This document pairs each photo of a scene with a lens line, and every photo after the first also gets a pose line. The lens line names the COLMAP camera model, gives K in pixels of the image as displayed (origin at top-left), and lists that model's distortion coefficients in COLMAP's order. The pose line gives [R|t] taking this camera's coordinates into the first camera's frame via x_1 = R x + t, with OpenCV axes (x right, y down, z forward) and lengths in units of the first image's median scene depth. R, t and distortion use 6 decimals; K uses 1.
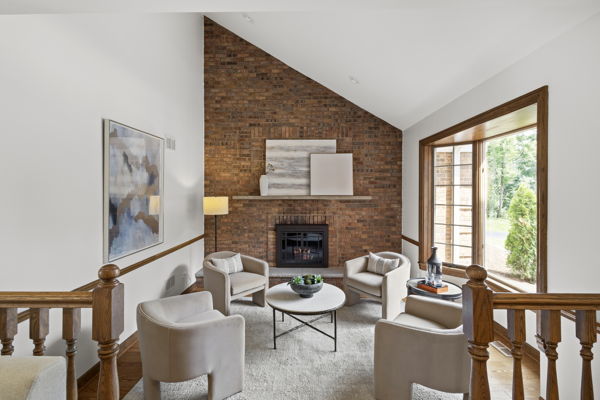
lens RADIAL K [[282.4, 0, 300.2], [0, 282.4, 193.6], [0, 0, 1]] dist [0.003683, 0.000523]
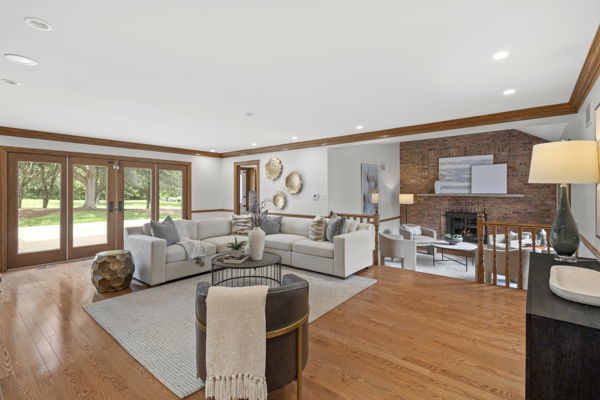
lens RADIAL K [[282.4, 0, 296.0], [0, 282.4, 188.1], [0, 0, 1]] dist [0.003683, 0.000523]
pose [[0.778148, -0.008674, -0.628021, 0.248663], [-0.000793, 0.999890, -0.014793, 0.000100], [0.628081, 0.012009, 0.778056, -0.731402]]
